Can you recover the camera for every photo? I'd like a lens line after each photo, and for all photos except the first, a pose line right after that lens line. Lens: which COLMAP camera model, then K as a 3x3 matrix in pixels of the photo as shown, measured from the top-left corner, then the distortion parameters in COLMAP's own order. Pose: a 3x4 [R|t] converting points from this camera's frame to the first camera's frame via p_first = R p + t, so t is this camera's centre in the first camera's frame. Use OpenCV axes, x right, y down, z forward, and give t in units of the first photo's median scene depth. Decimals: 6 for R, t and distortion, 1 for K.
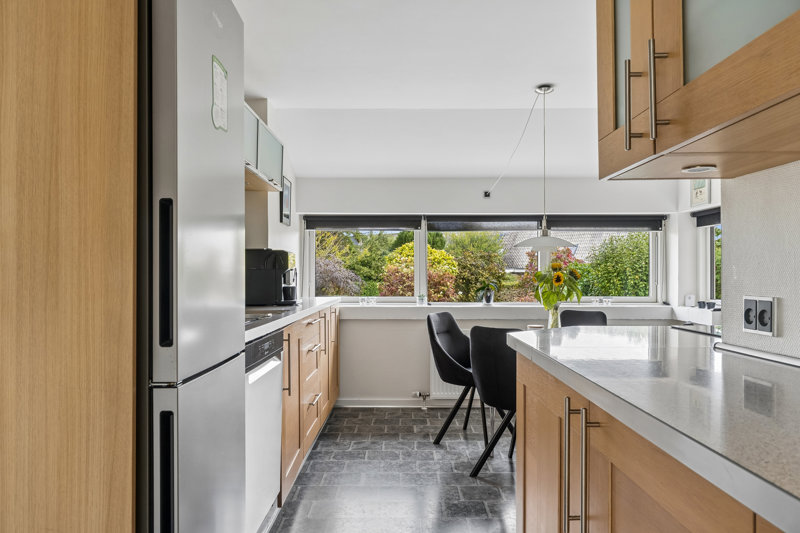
lens RADIAL K [[549.3, 0, 398.5], [0, 549.3, 269.7], [0, 0, 1]] dist [0.004412, 0.000541]
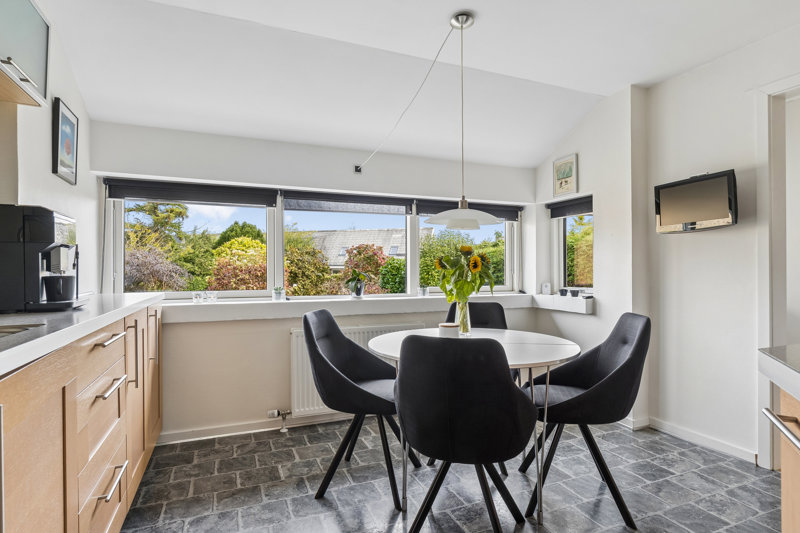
lens RADIAL K [[438.1, 0, 406.1], [0, 438.1, 268.3], [0, 0, 1]] dist [0.003738, -0.004193]
pose [[0.919928, -0.000161, 0.392087, -0.039090], [-0.001107, 0.999995, 0.003007, 0.015835], [-0.392086, -0.003200, 0.919923, 0.346948]]
